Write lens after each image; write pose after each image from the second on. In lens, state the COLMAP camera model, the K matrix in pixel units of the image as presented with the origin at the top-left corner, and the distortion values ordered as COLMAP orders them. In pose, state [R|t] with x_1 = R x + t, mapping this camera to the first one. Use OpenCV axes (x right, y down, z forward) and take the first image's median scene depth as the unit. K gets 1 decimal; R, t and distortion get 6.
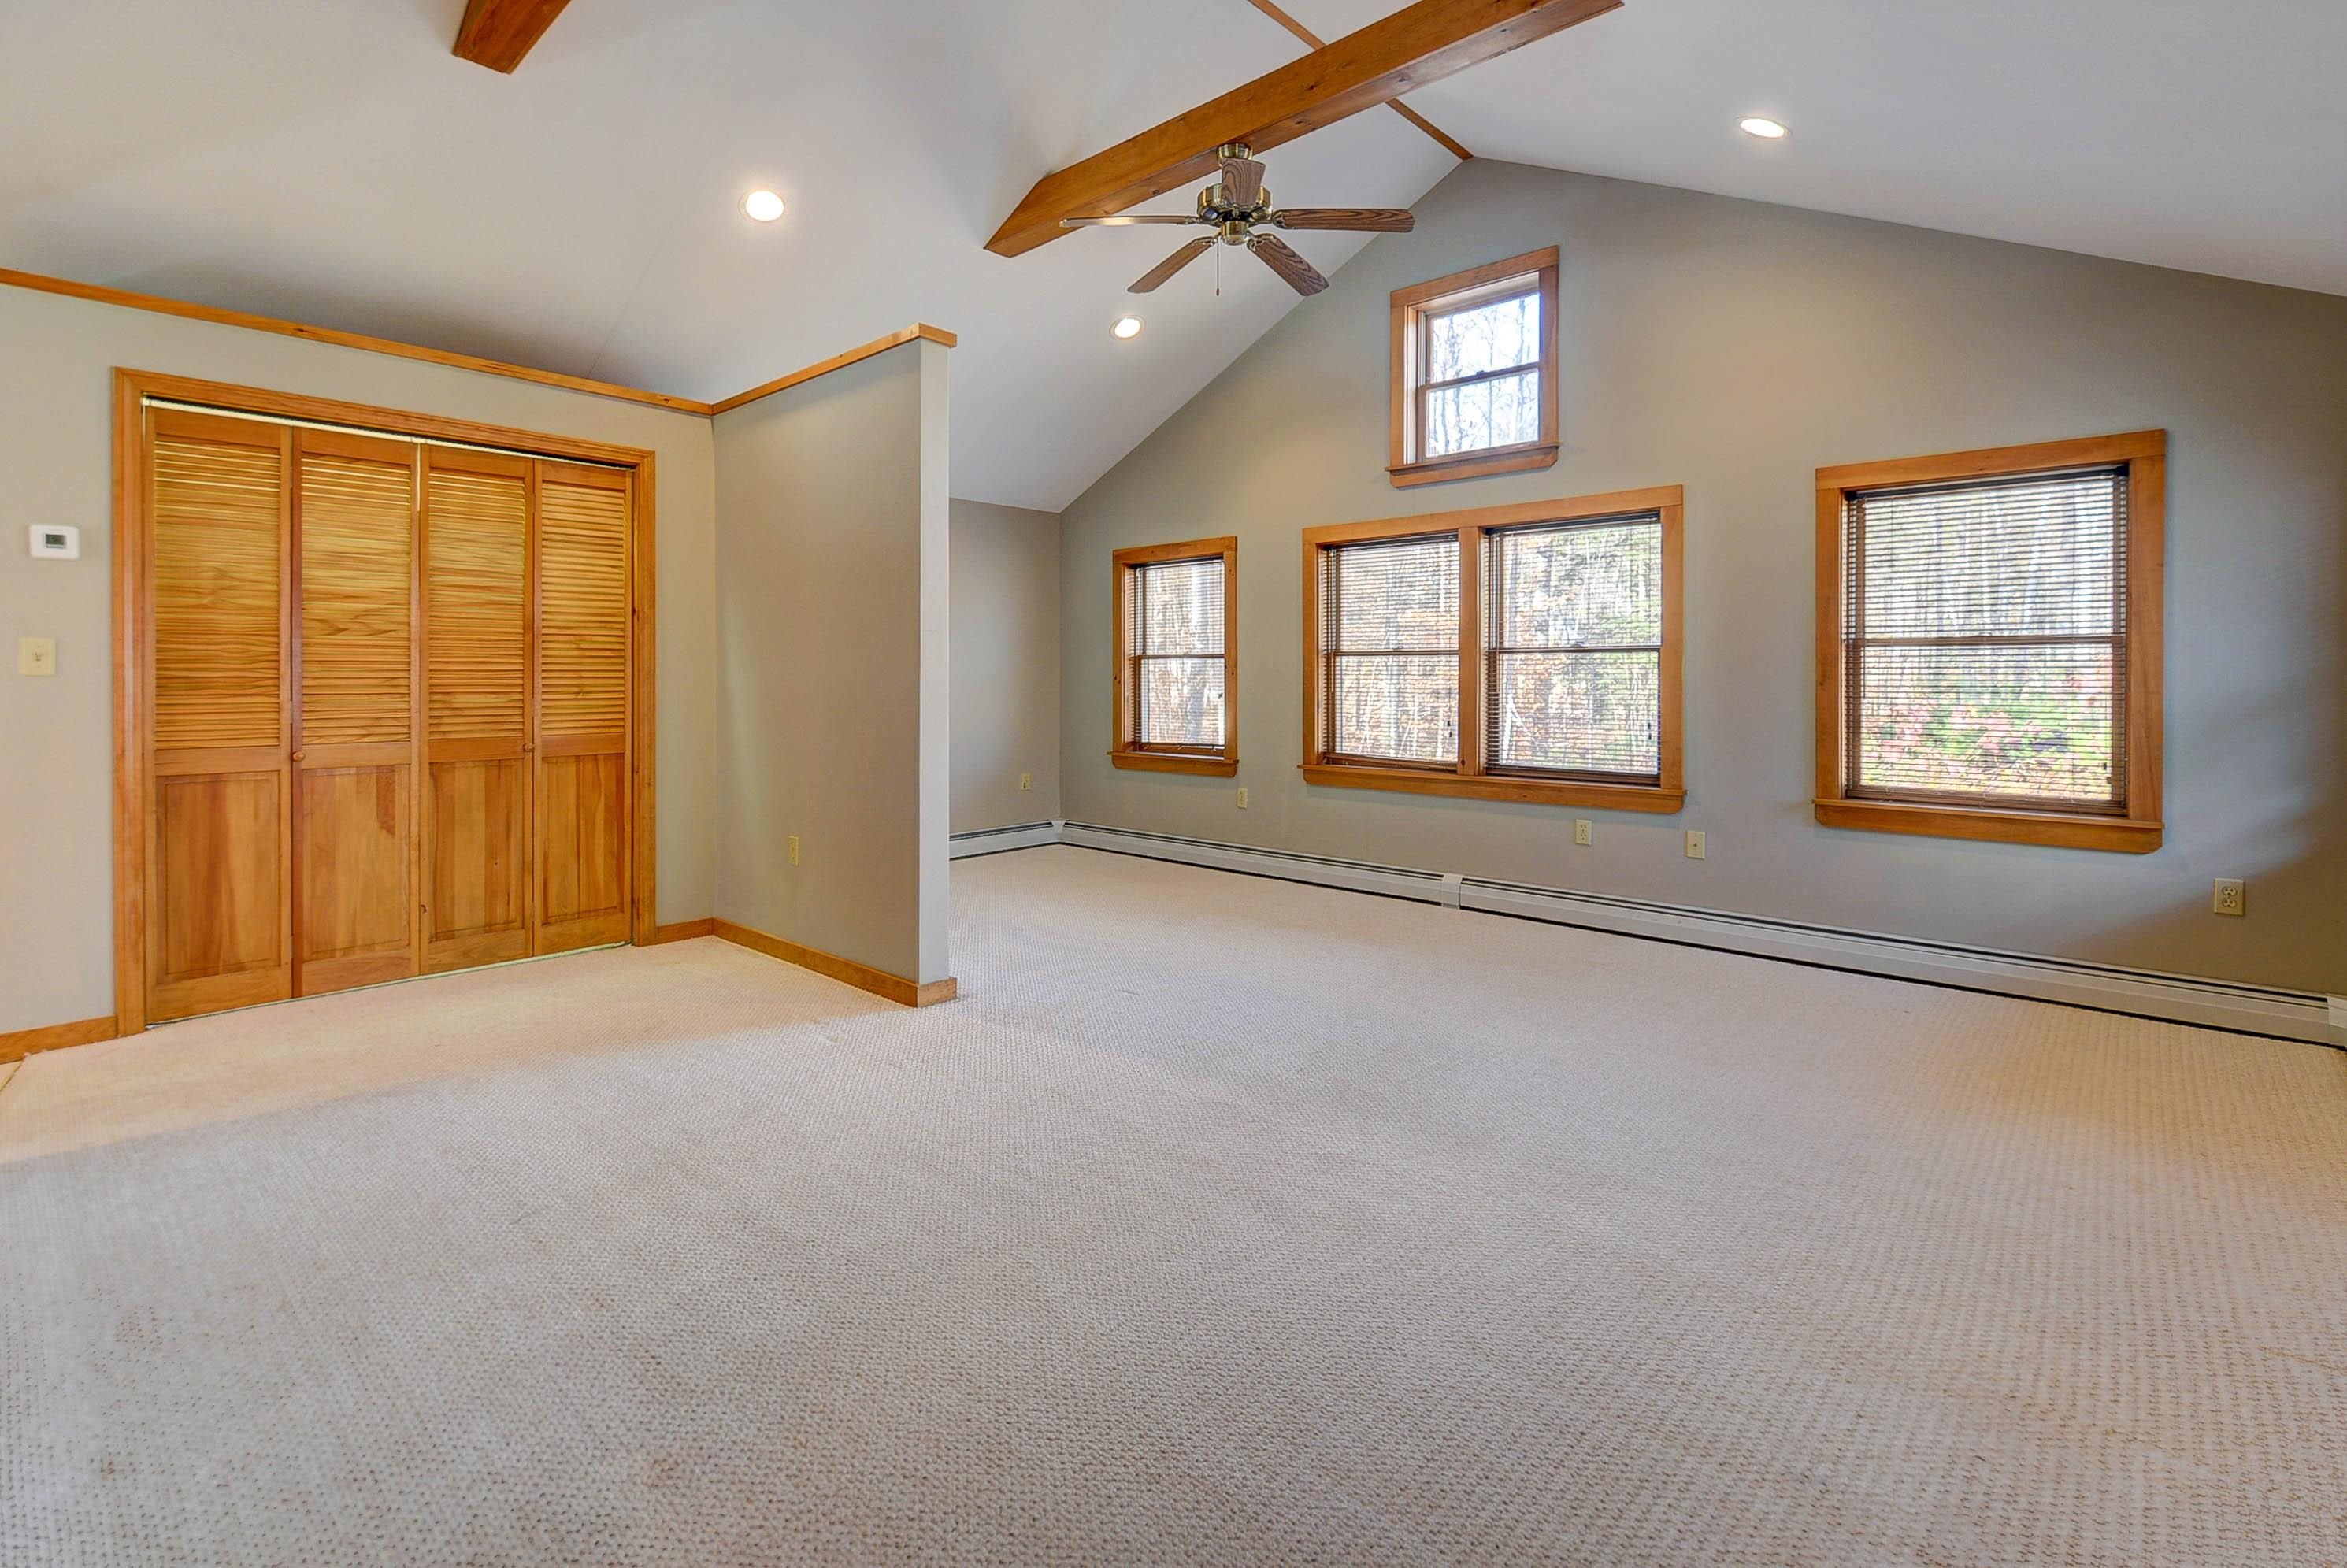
lens RADIAL K [[1066.2, 0, 1181.1], [0, 1066.2, 699.0], [0, 0, 1]] dist [0.000224, -0.002043]
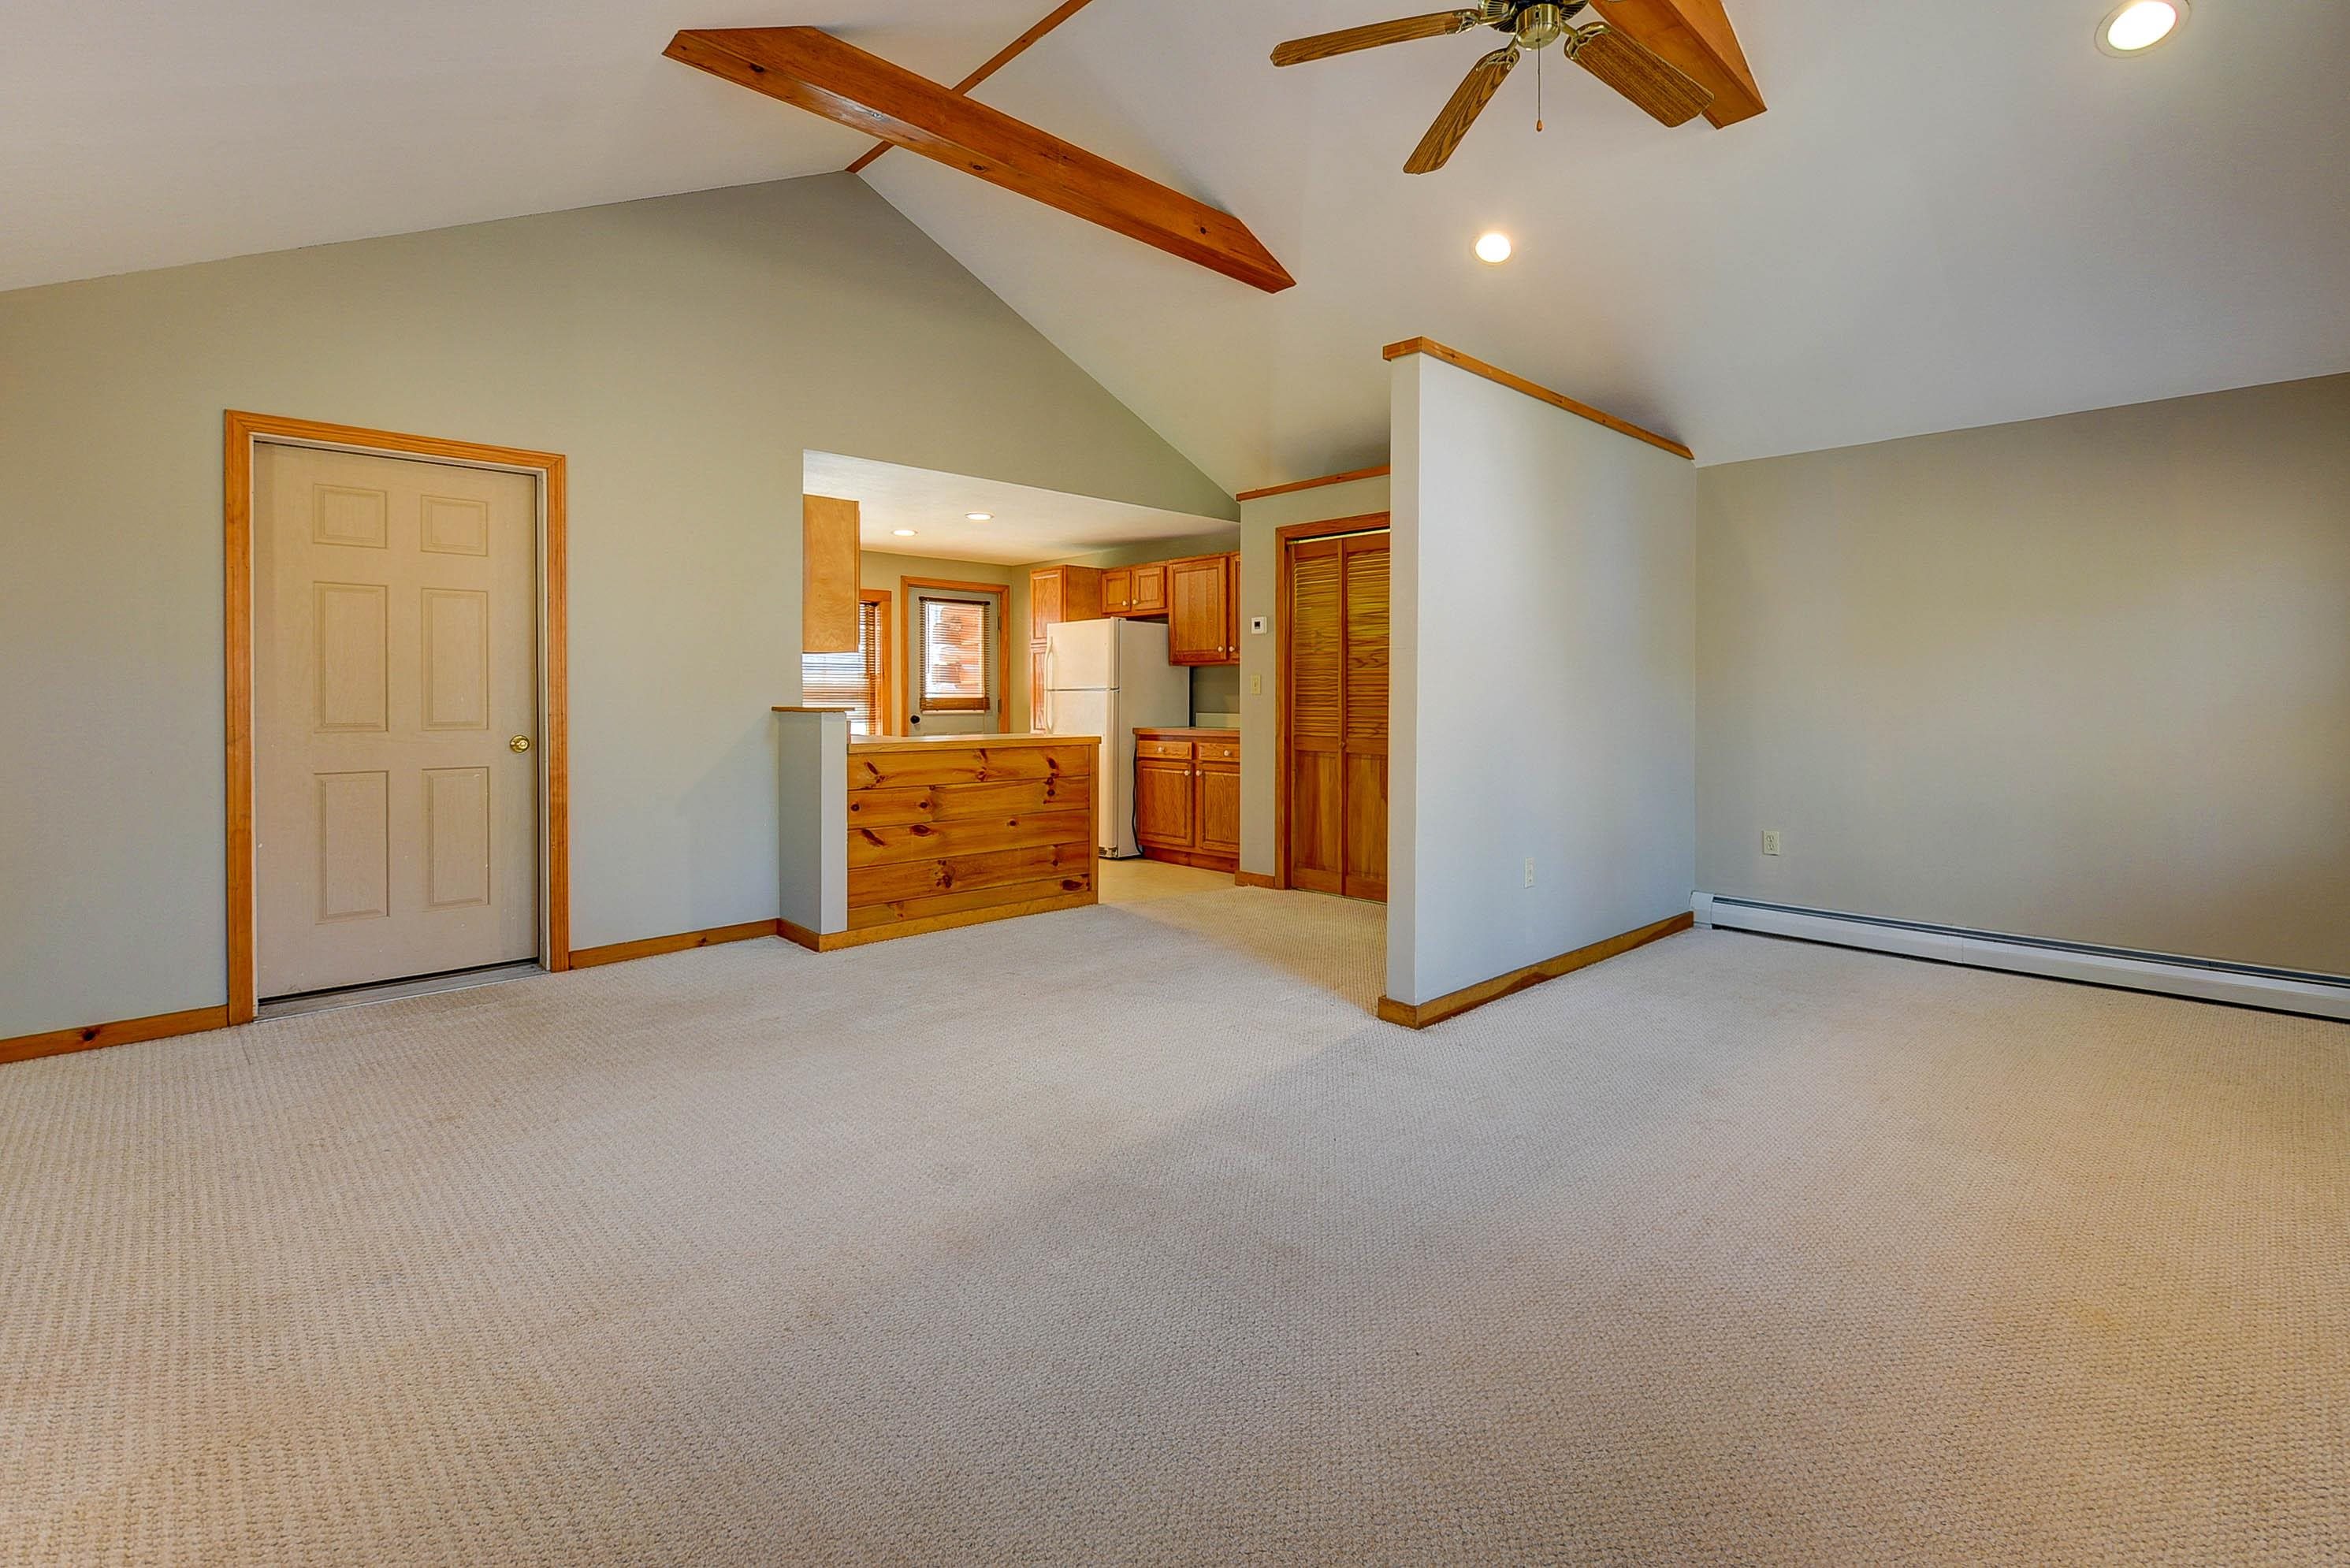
lens RADIAL K [[1067.6, 0, 1182.6], [0, 1067.6, 698.9], [0, 0, 1]] dist [0.000224, -0.002043]
pose [[-0.088546, 0.003353, -0.996066, 0.708480], [-0.020478, 0.999777, 0.005185, -0.015903], [0.995862, 0.020857, -0.088458, 0.810849]]
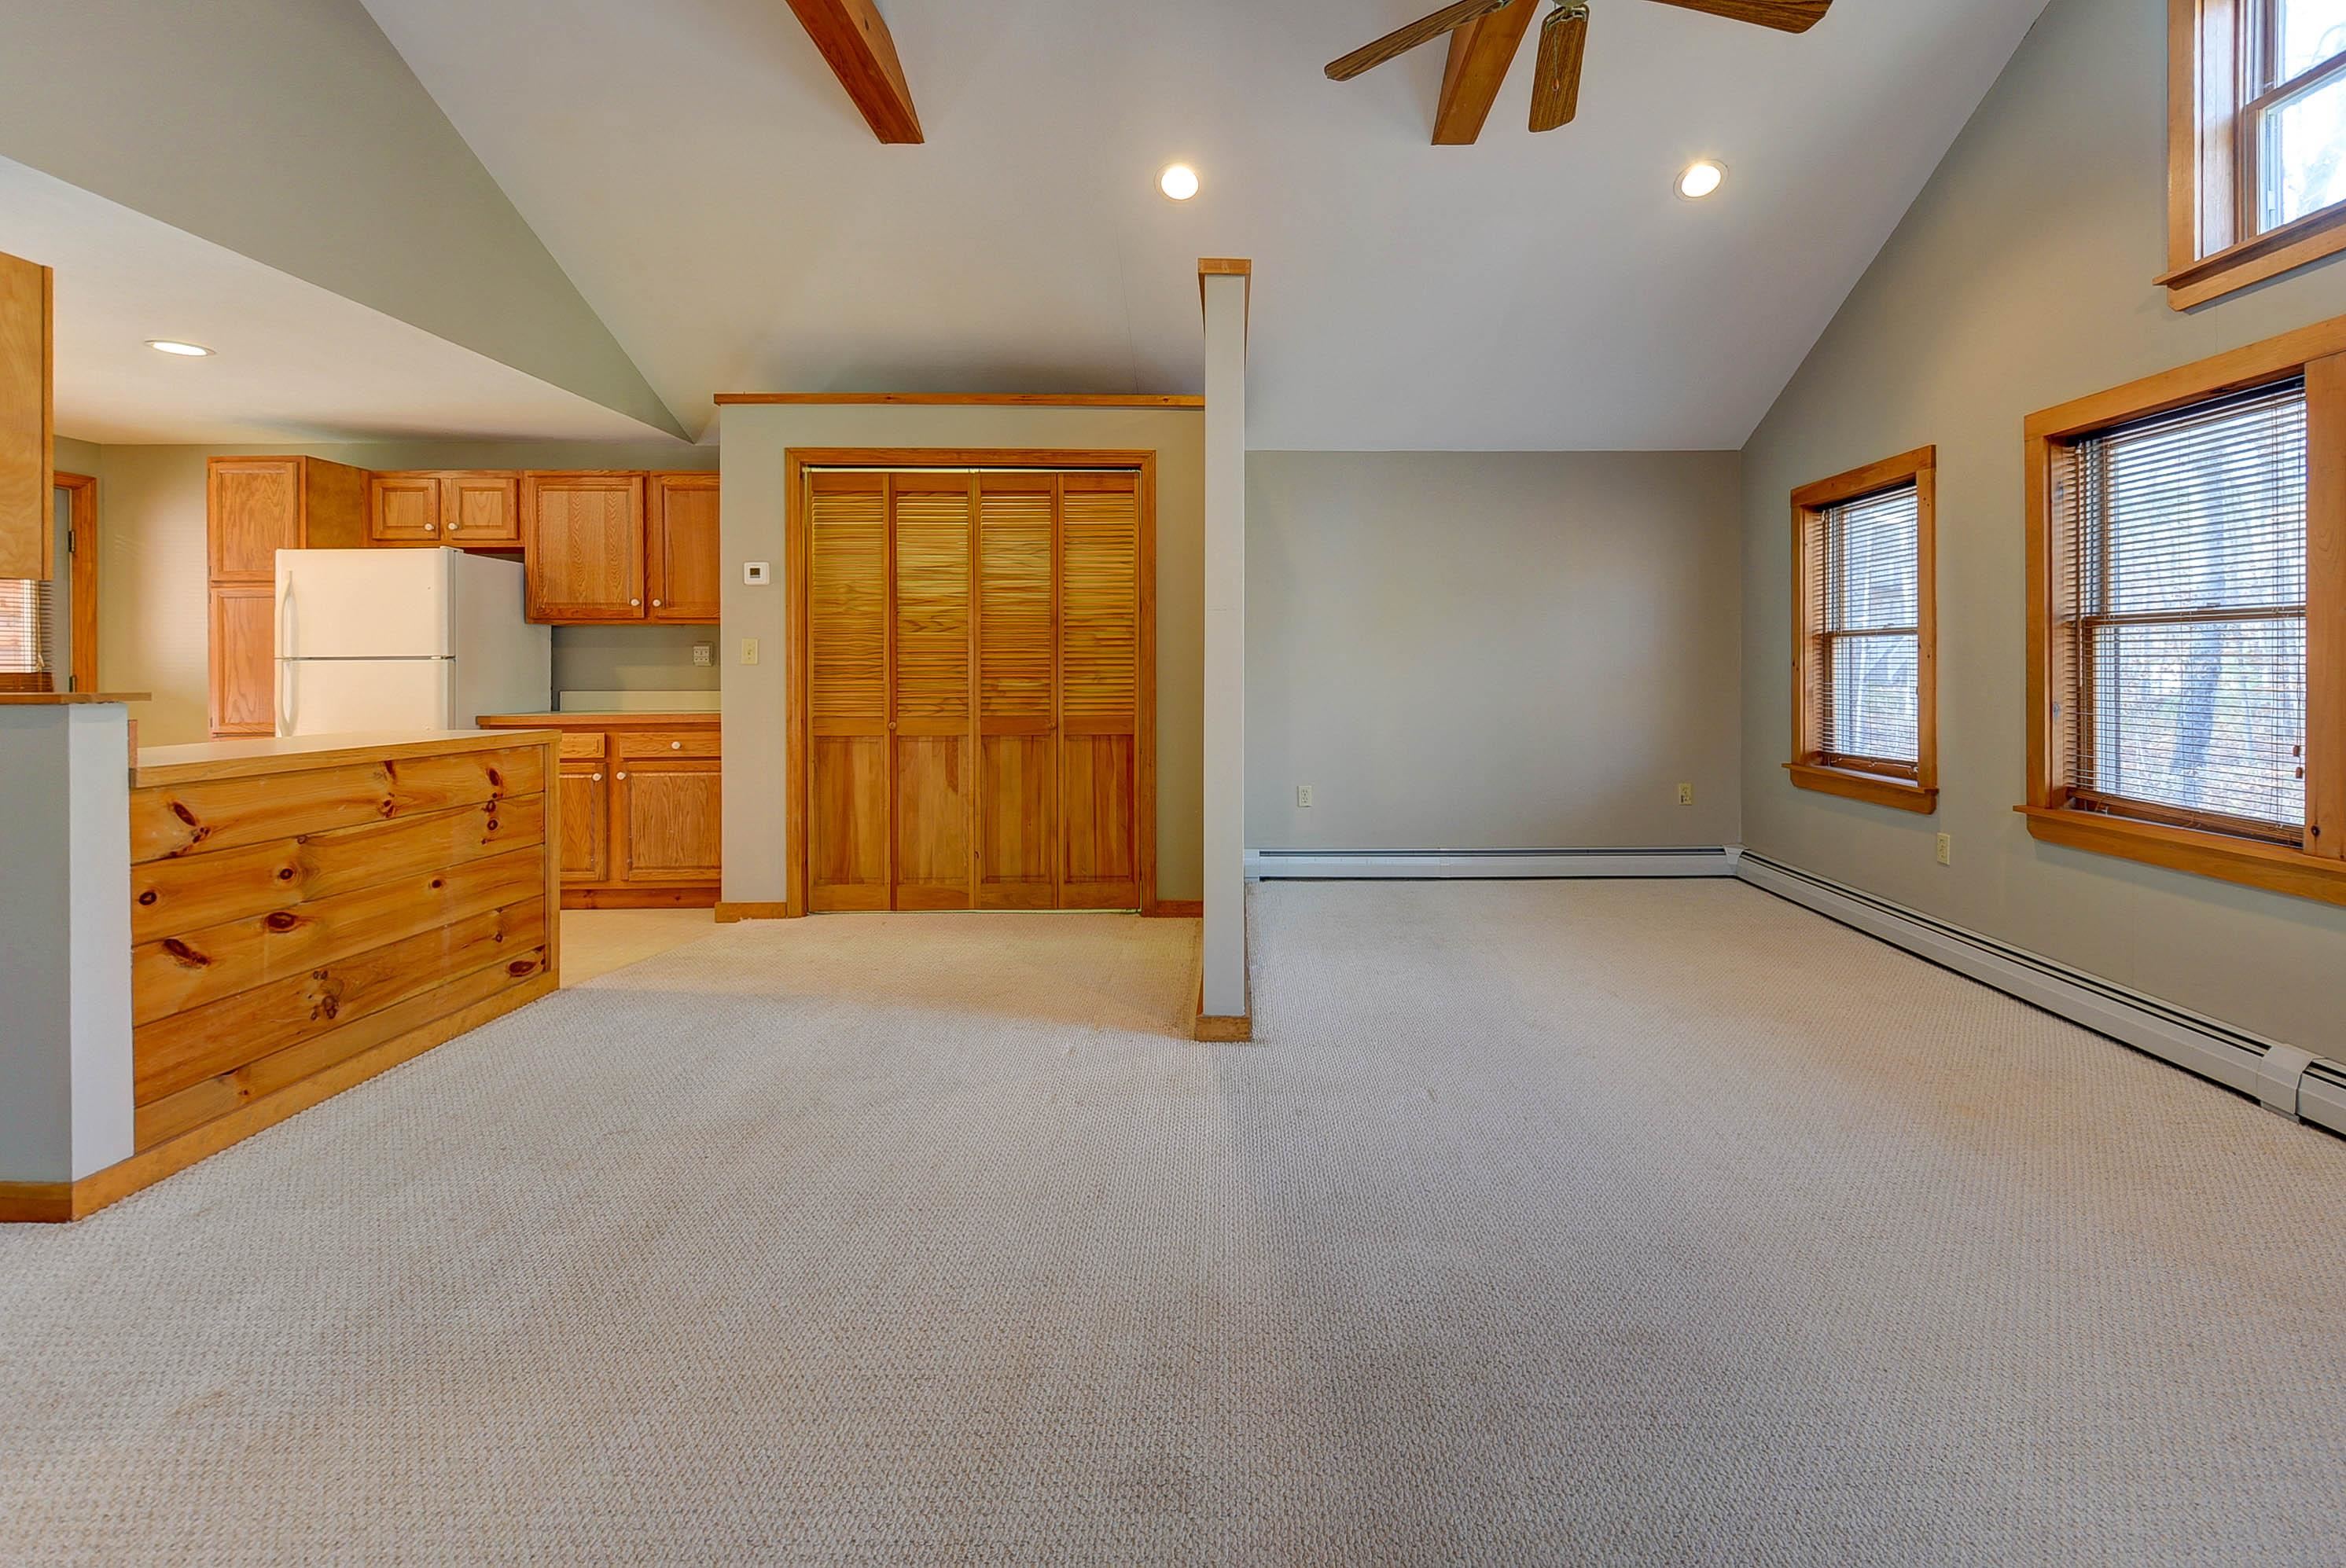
lens RADIAL K [[1056.5, 0, 1270.1], [0, 1056.5, 679.4], [0, 0, 1]] dist [0.001688, -0.006810]
pose [[0.679190, 0.007121, -0.733928, 0.389541], [-0.011940, 0.999928, -0.001347, -0.005985], [0.733865, 0.009678, 0.679226, 0.414236]]
